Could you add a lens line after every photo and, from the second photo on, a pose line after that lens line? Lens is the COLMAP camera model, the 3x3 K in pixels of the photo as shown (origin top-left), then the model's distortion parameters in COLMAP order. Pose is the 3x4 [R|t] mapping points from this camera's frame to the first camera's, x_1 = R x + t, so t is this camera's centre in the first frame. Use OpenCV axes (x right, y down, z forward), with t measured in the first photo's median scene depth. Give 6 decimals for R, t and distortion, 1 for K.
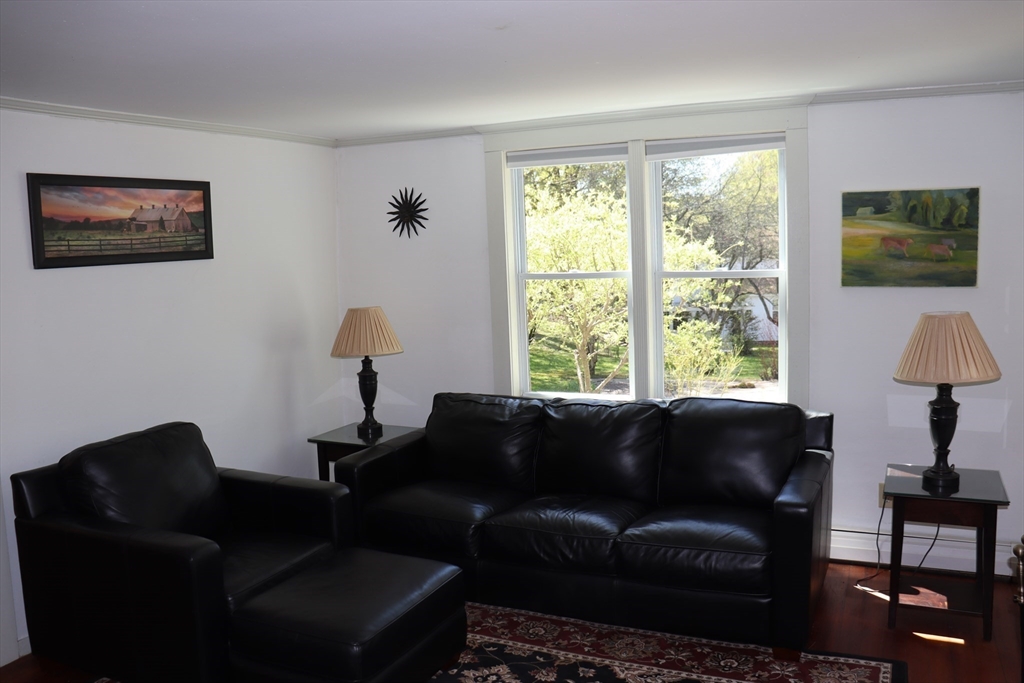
lens RADIAL K [[853.7, 0, 511.5], [0, 853.7, 347.7], [0, 0, 1]] dist [-0.154857, 0.134338]
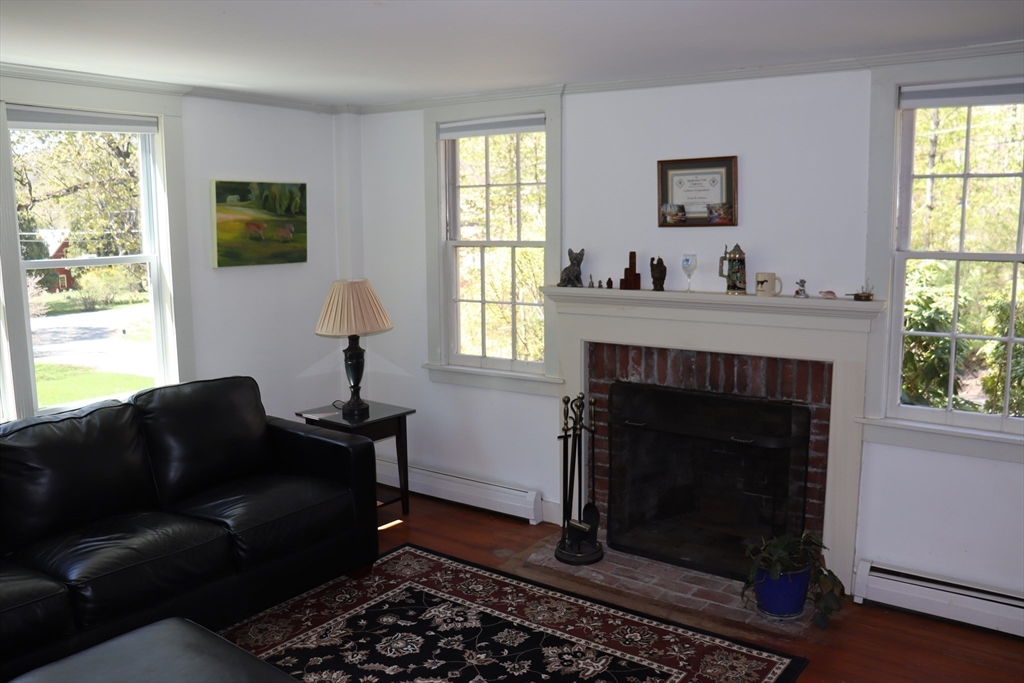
lens RADIAL K [[853.7, 0, 517.9], [0, 853.7, 349.2], [0, 0, 1]] dist [-0.154857, 0.134338]
pose [[0.197480, -0.112636, 0.973815, -0.636650], [0.128564, 0.987773, 0.088179, -0.014877], [-0.971840, 0.107784, 0.209546, 0.427219]]
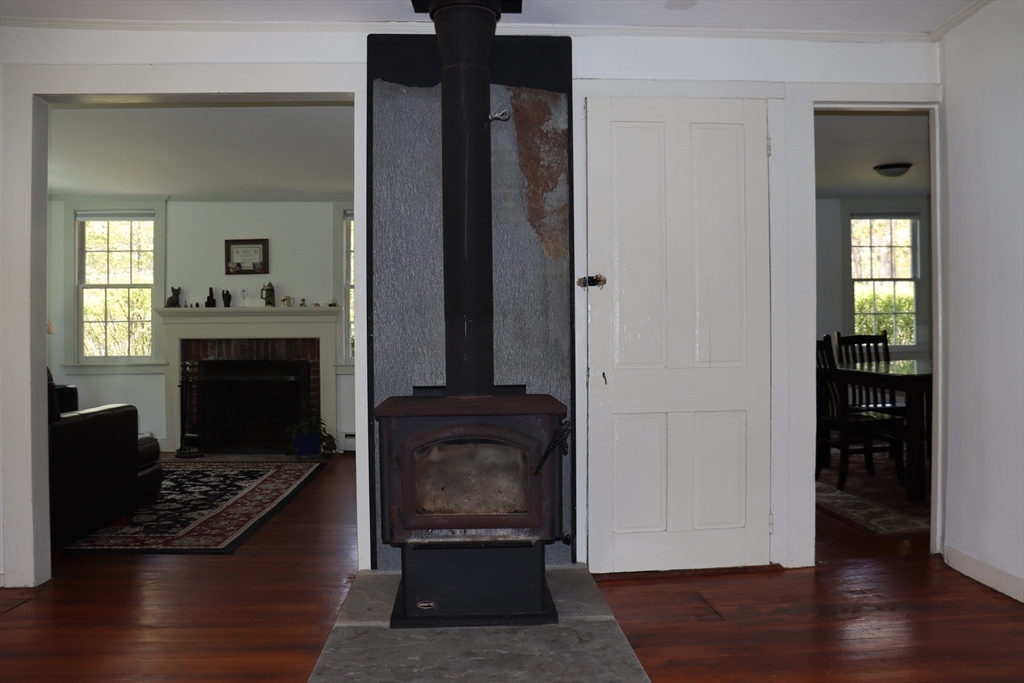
lens RADIAL K [[853.7, 0, 516.9], [0, 853.7, 334.4], [0, 0, 1]] dist [-0.154857, 0.134338]
pose [[-0.478331, 0.046901, 0.876926, -1.422637], [0.137531, 0.990252, 0.022057, 0.110804], [-0.867343, 0.131155, -0.480119, 0.754695]]
